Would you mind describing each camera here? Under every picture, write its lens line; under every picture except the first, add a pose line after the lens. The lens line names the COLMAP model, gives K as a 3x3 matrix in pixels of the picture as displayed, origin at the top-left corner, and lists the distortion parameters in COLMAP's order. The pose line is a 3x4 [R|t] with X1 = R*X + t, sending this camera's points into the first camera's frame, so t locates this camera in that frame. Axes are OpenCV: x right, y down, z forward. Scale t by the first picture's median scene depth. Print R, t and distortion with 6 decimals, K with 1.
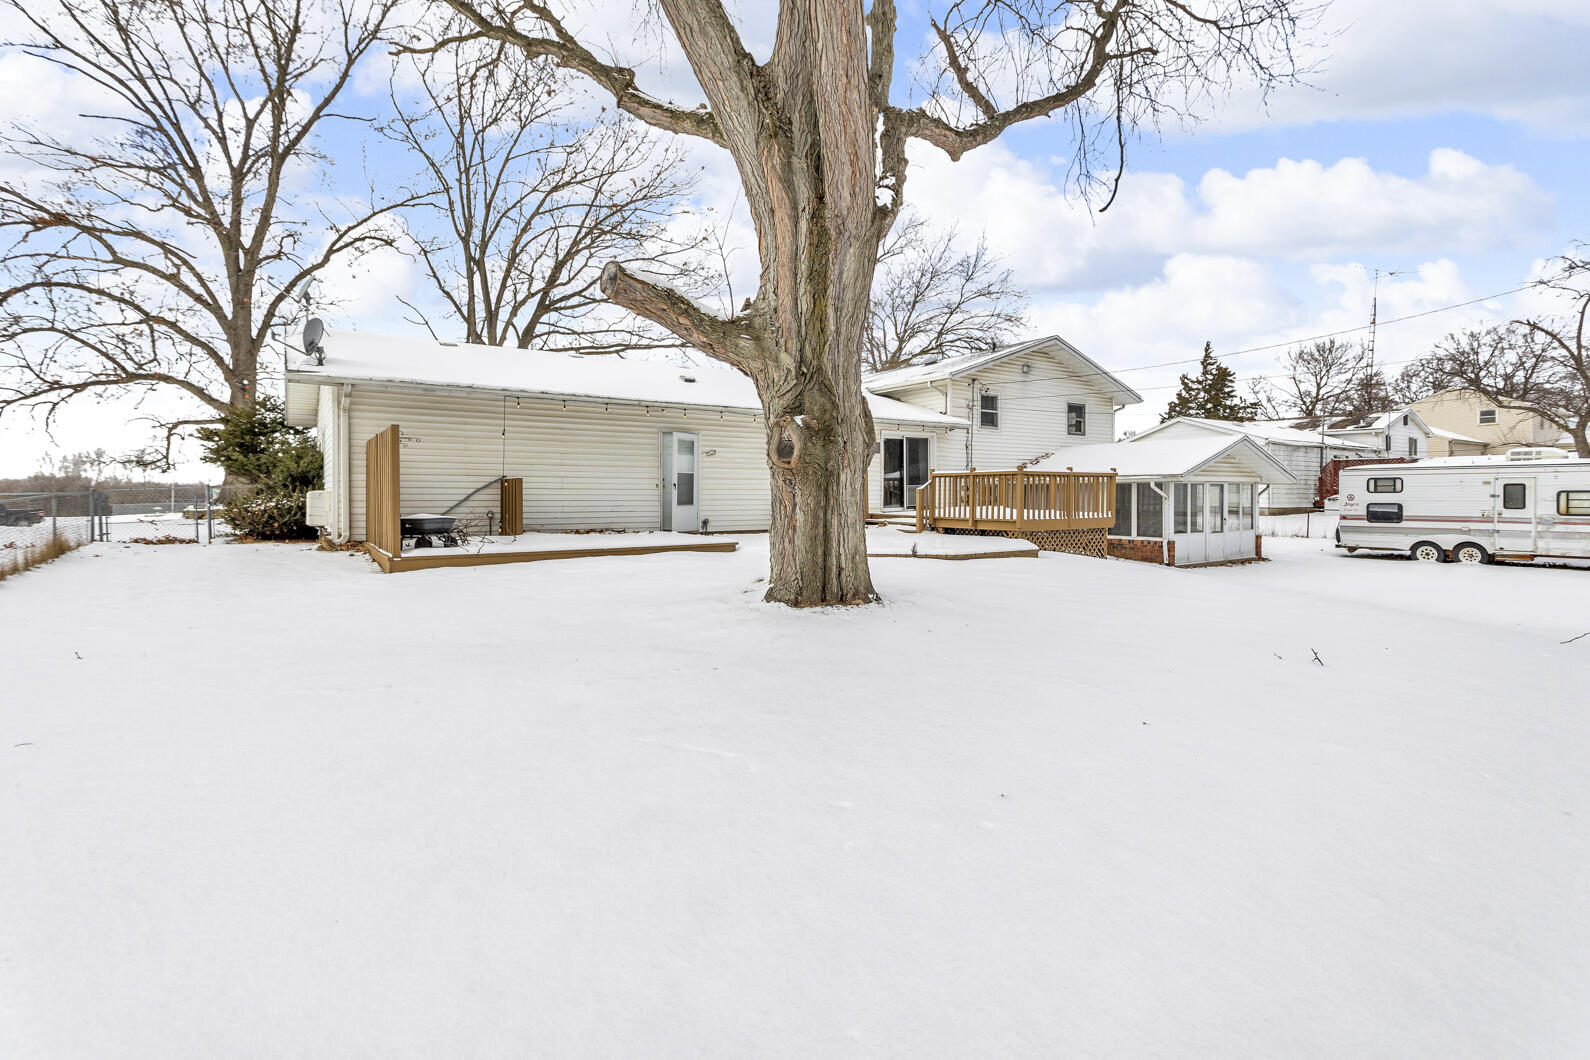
lens RADIAL K [[744.8, 0, 785.1], [0, 744.8, 486.1], [0, 0, 1]] dist [0.004449, 0.000221]
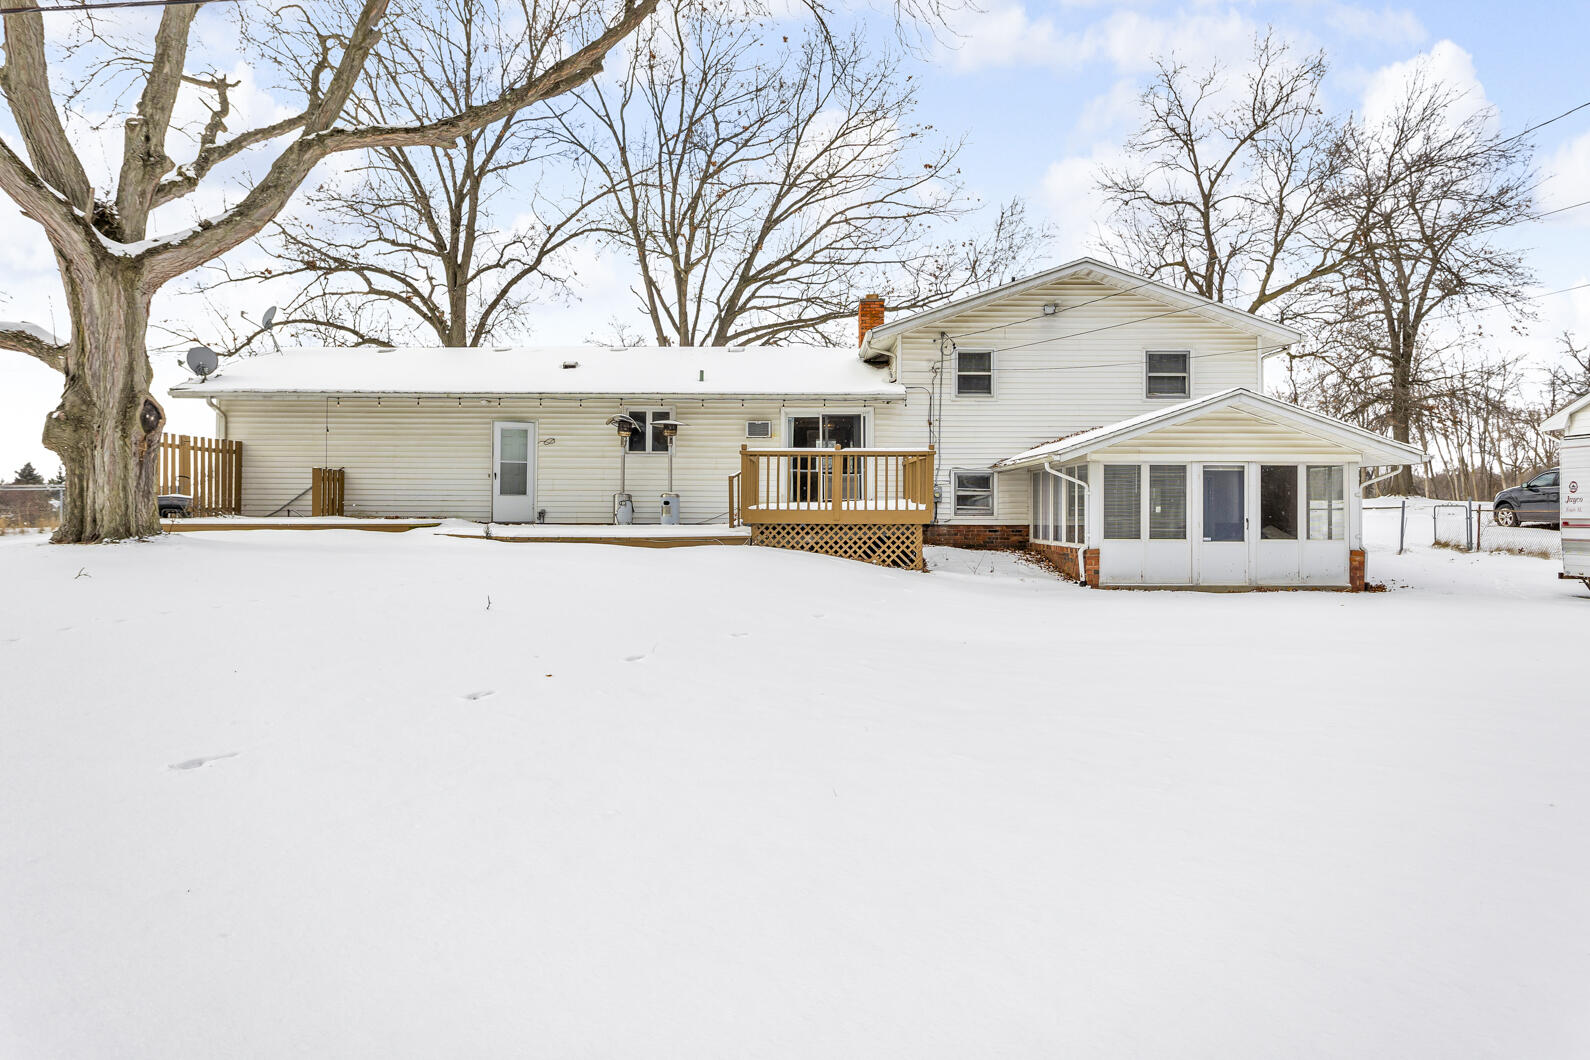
lens RADIAL K [[1072.1, 0, 797.5], [0, 1072.1, 486.4], [0, 0, 1]] dist [-0.004385, -0.000874]
pose [[0.825728, -0.009265, -0.563992, 0.721370], [0.001140, 0.999890, -0.014757, 0.025924], [0.564067, 0.011542, 0.825649, 0.030569]]
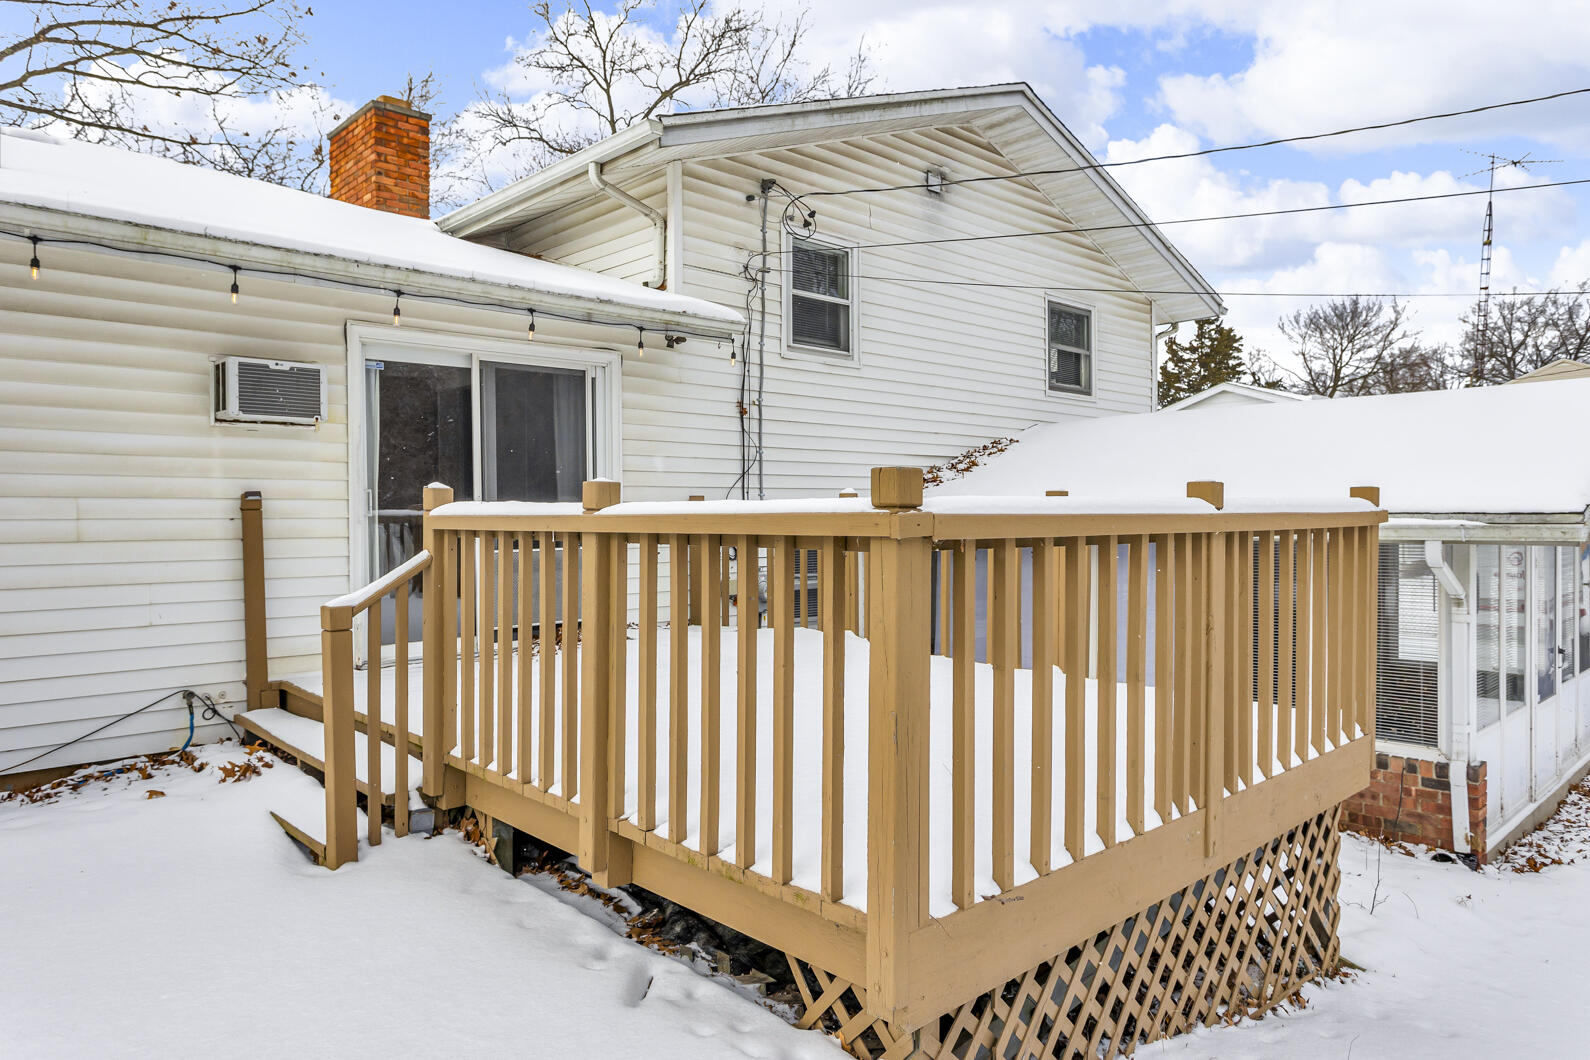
lens RADIAL K [[1018.0, 0, 793.4], [0, 1018.0, 511.8], [0, 0, 1]] dist [0.002409, 0.000576]
pose [[0.985107, -0.006096, 0.171832, 0.189403], [0.005333, 0.999974, 0.004899, -0.014661], [-0.171858, -0.003910, 0.985114, 0.587325]]
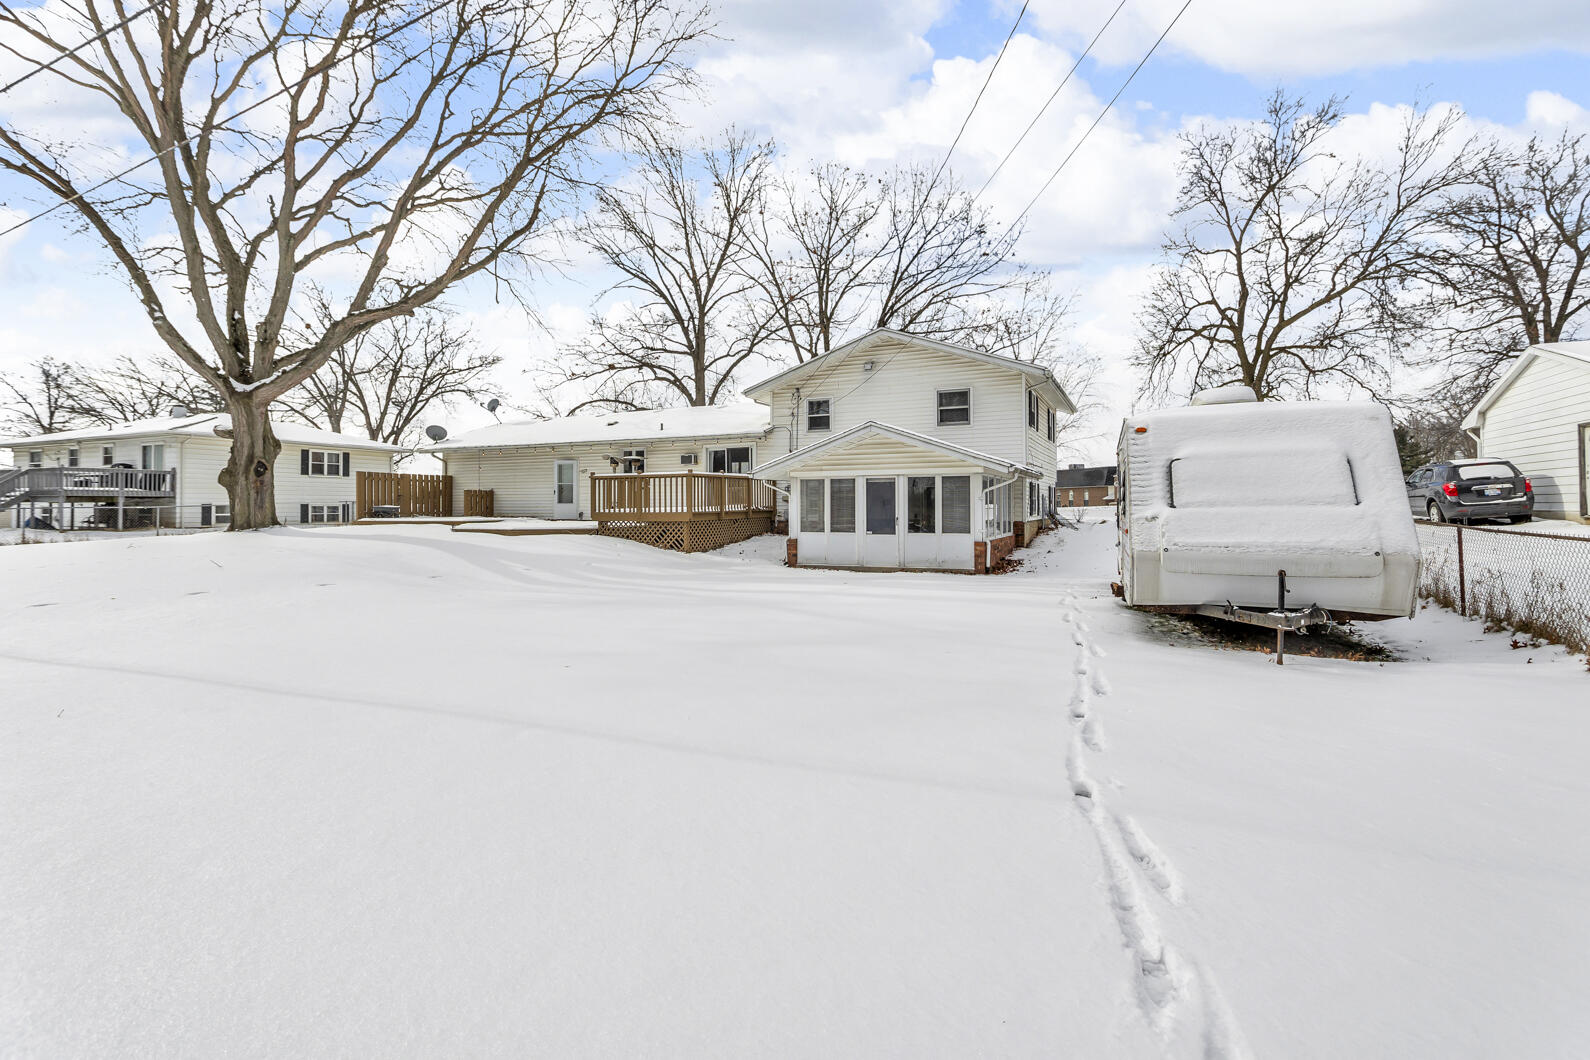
lens RADIAL K [[744.8, 0, 785.1], [0, 744.8, 486.1], [0, 0, 1]] dist [0.004449, 0.000221]
pose [[0.511526, -0.027221, -0.858836, 1.143650], [0.010351, 0.999621, -0.025519, 0.025109], [0.859205, 0.004164, 0.511614, 0.420541]]
